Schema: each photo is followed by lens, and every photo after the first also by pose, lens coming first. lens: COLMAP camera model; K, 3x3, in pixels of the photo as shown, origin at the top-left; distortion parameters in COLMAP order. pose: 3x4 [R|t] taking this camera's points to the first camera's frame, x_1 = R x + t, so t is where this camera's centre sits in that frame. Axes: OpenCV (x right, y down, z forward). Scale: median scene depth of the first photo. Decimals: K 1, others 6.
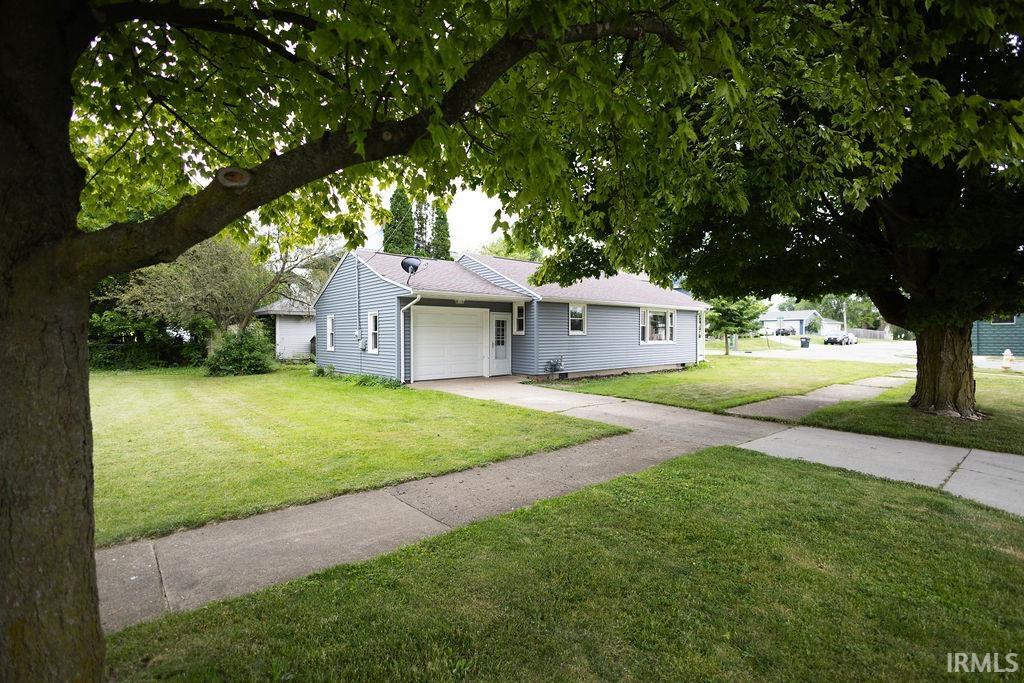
lens RADIAL K [[470.6, 0, 512.0], [0, 470.6, 341.5], [0, 0, 1]] dist [0.022527, -0.009465]
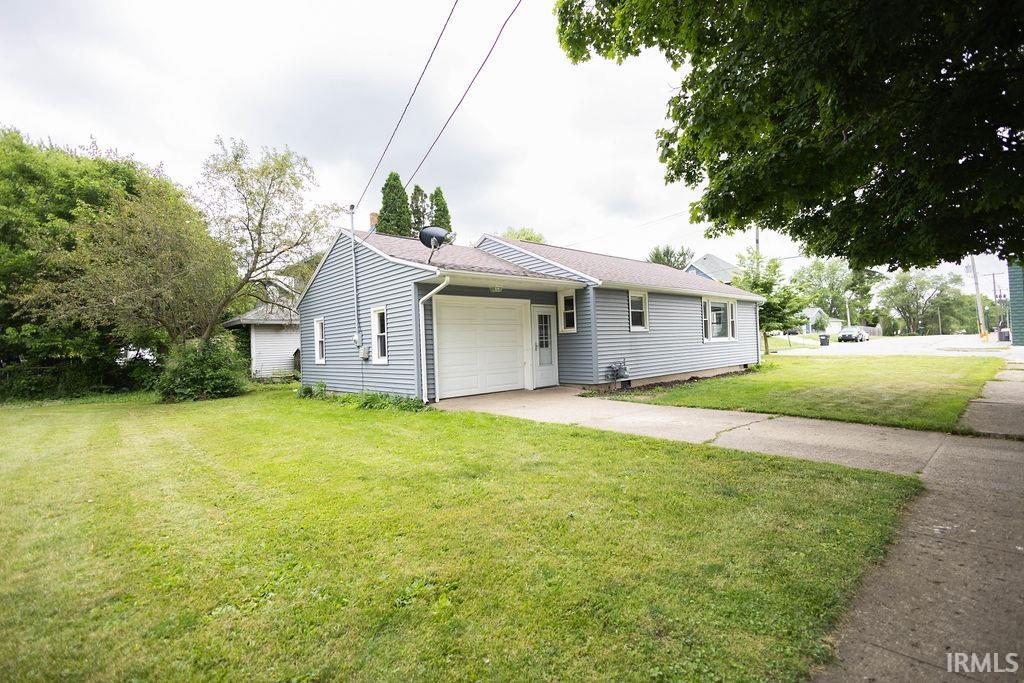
lens RADIAL K [[470.6, 0, 512.0], [0, 470.6, 341.5], [0, 0, 1]] dist [0.022527, -0.009465]
pose [[0.998894, -0.036172, 0.030056, -0.096421], [0.036902, 0.999028, -0.024101, 0.014123], [-0.029155, 0.025183, 0.999258, 0.226379]]
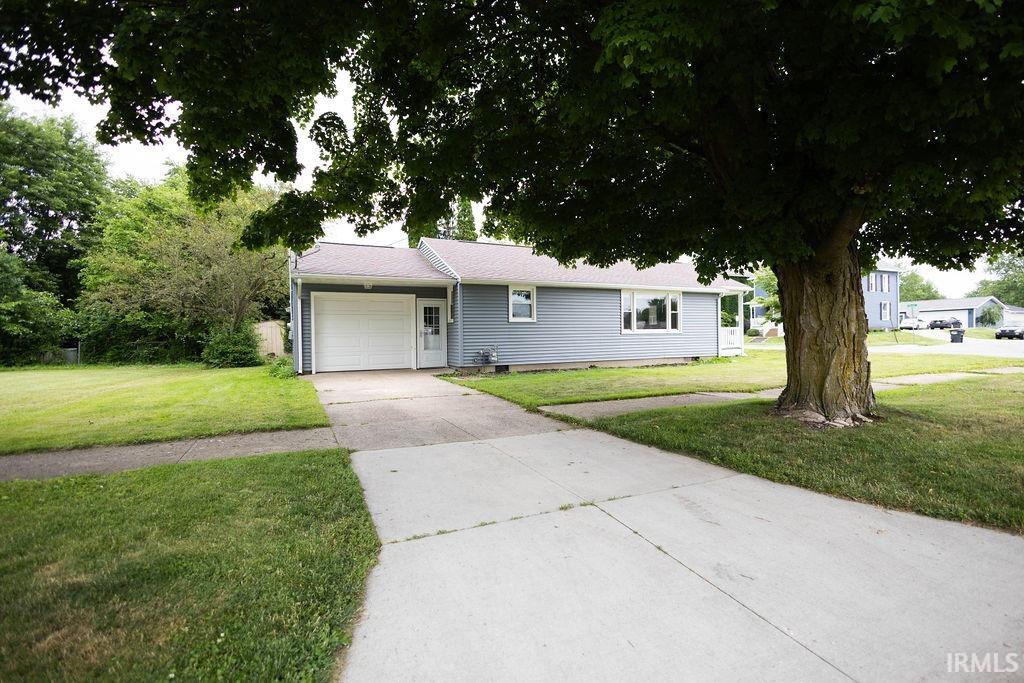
lens RADIAL K [[470.6, 0, 512.0], [0, 470.6, 341.5], [0, 0, 1]] dist [0.022527, -0.009465]
pose [[0.965540, -0.011224, -0.260011, 0.347308], [0.009915, 0.999931, -0.006344, 0.027427], [0.260064, 0.003547, 0.965585, 0.155997]]
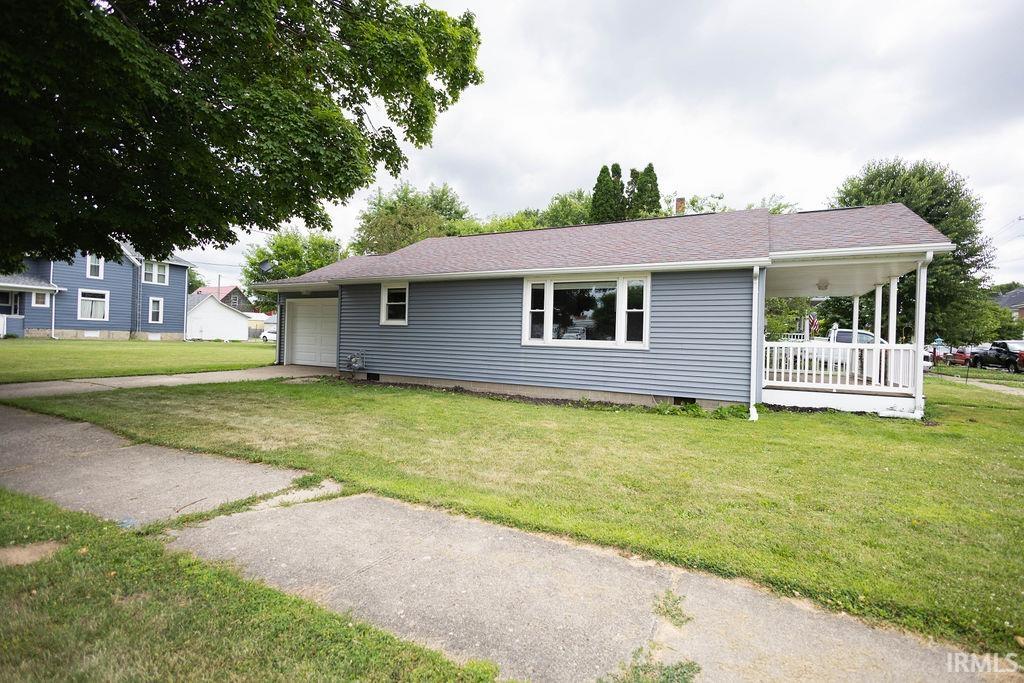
lens RADIAL K [[470.6, 0, 512.0], [0, 470.6, 341.5], [0, 0, 1]] dist [0.022527, -0.009465]
pose [[0.361942, 0.016462, -0.932055, 0.899943], [-0.041867, 0.999122, 0.001389, 0.003096], [0.931260, 0.038519, 0.362314, 0.909451]]
